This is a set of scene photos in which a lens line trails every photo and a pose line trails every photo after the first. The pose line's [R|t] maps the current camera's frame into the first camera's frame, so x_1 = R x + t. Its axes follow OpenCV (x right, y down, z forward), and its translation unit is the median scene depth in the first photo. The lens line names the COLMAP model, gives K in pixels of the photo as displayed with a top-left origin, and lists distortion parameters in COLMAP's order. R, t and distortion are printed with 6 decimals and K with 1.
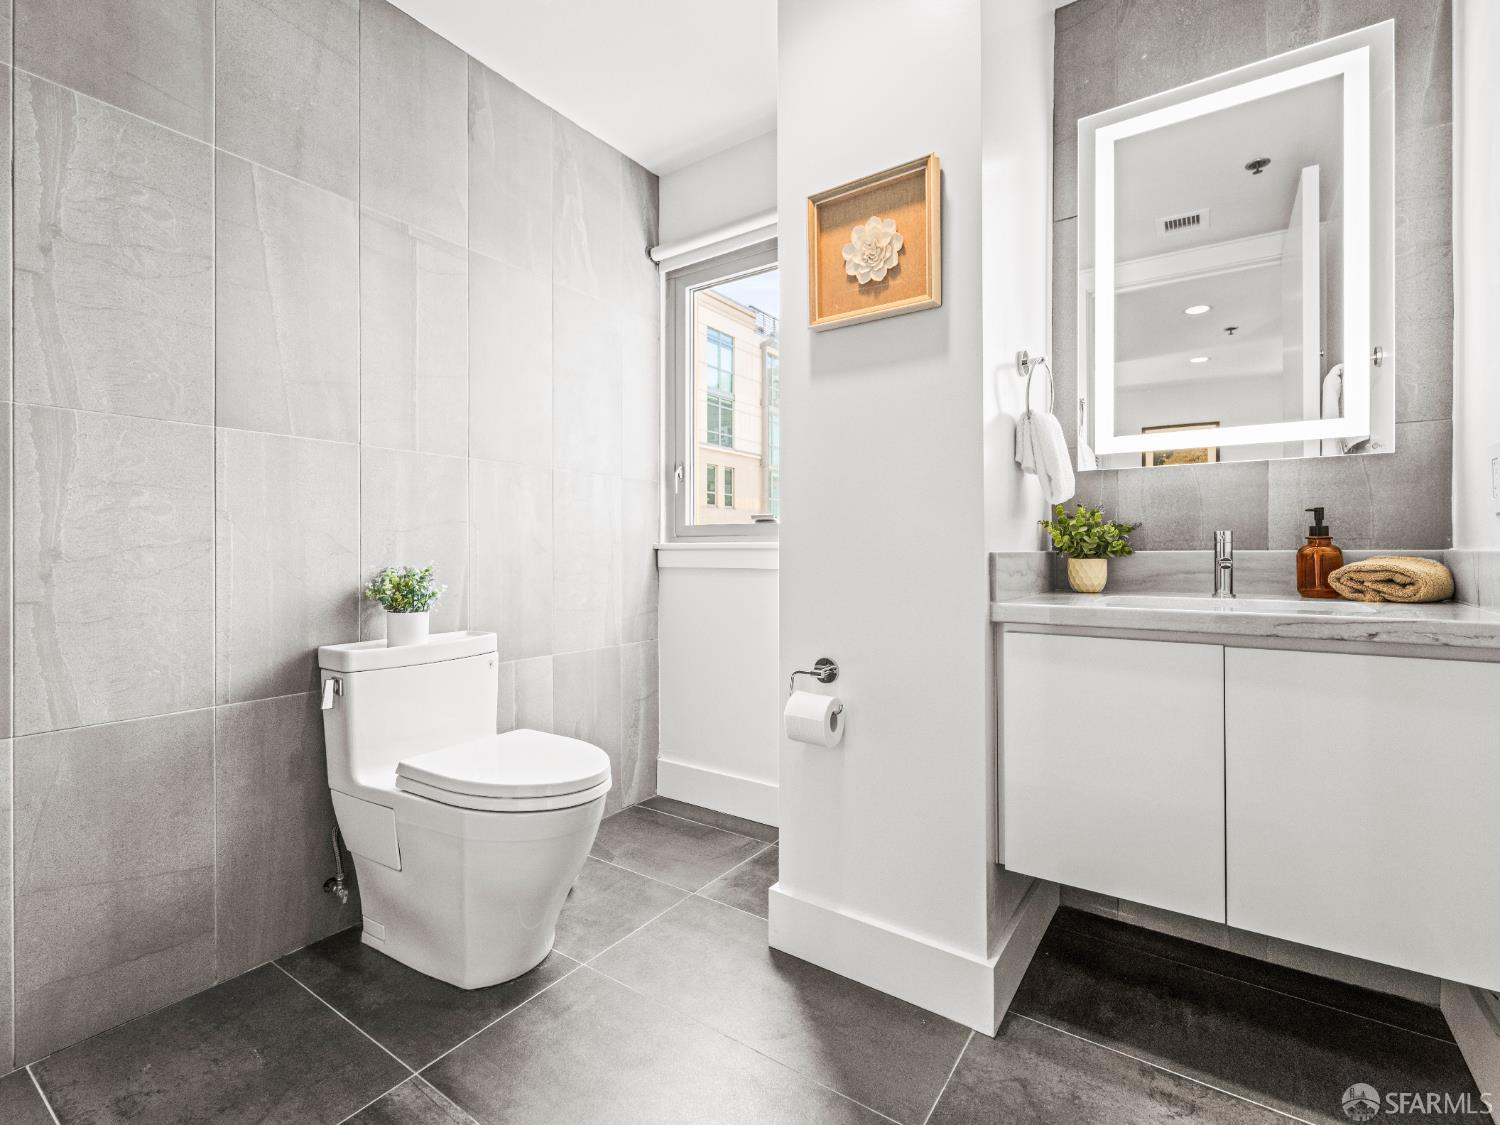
lens RADIAL K [[693.1, 0, 763.8], [0, 693.1, 559.5], [0, 0, 1]] dist [-0.000223, -0.001005]
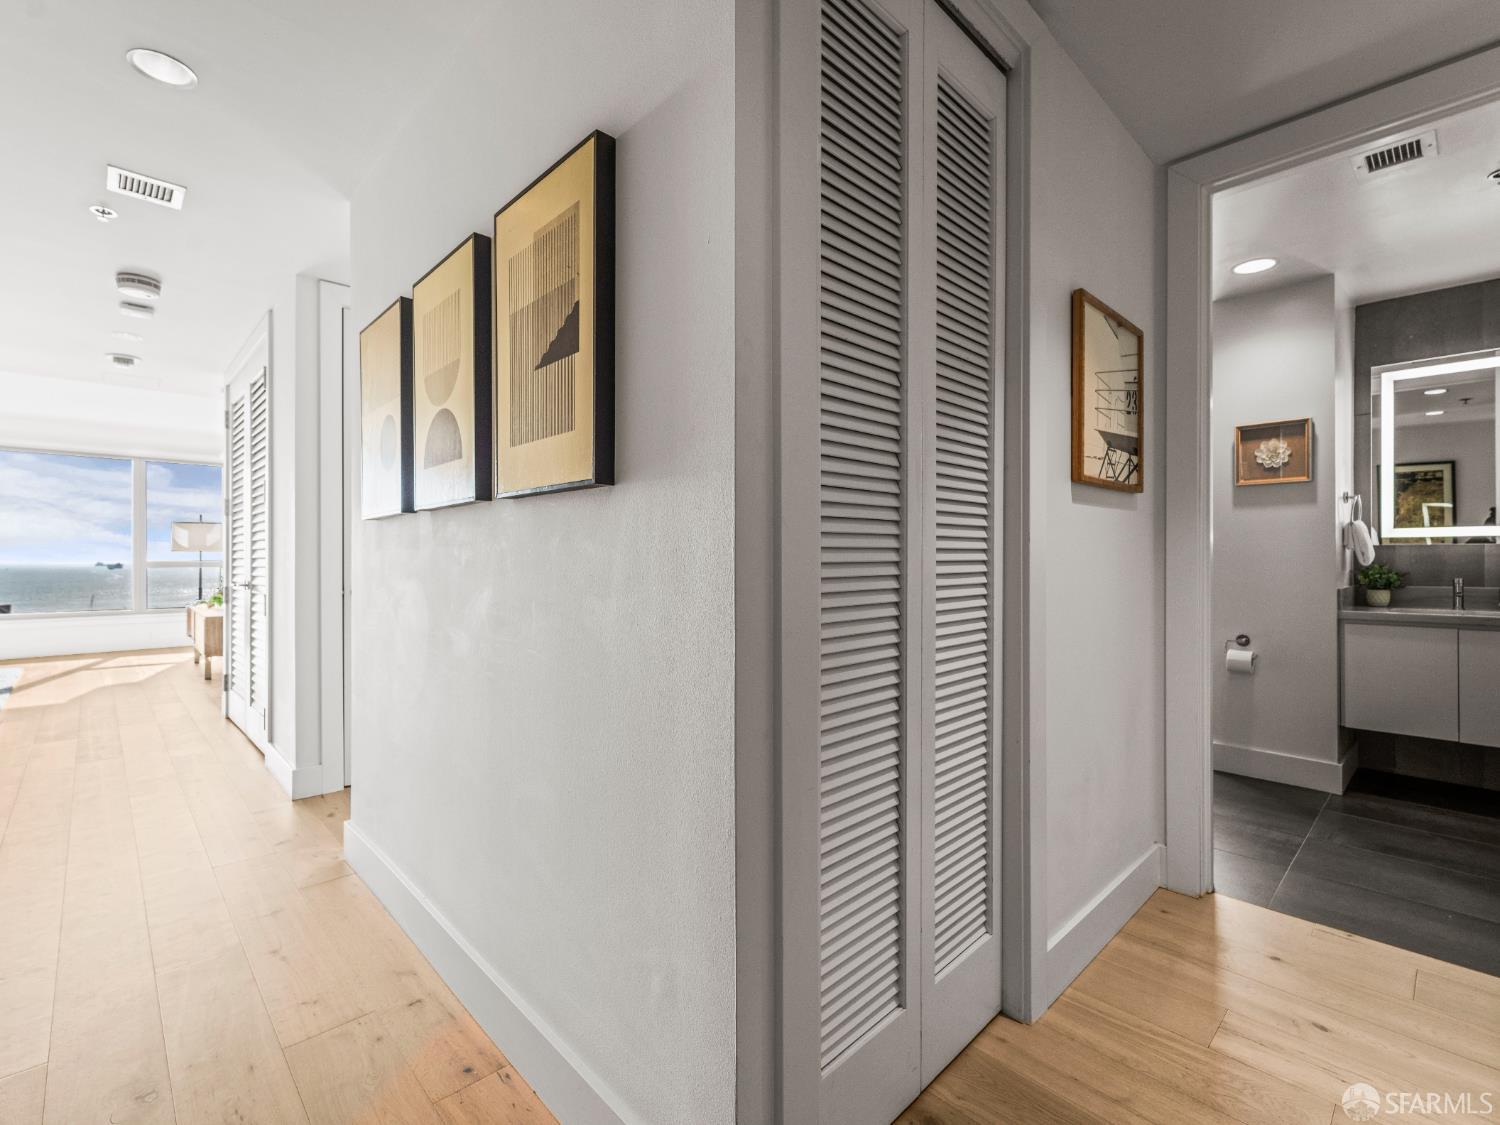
lens RADIAL K [[693.1, 0, 751.3], [0, 693.1, 559.3], [0, 0, 1]] dist [-0.000223, -0.001005]
pose [[0.977815, 0.000000, -0.209472, -0.989367], [-0.000171, 1.000000, -0.000795, -0.095888], [0.209472, 0.000813, 0.977814, -1.495212]]
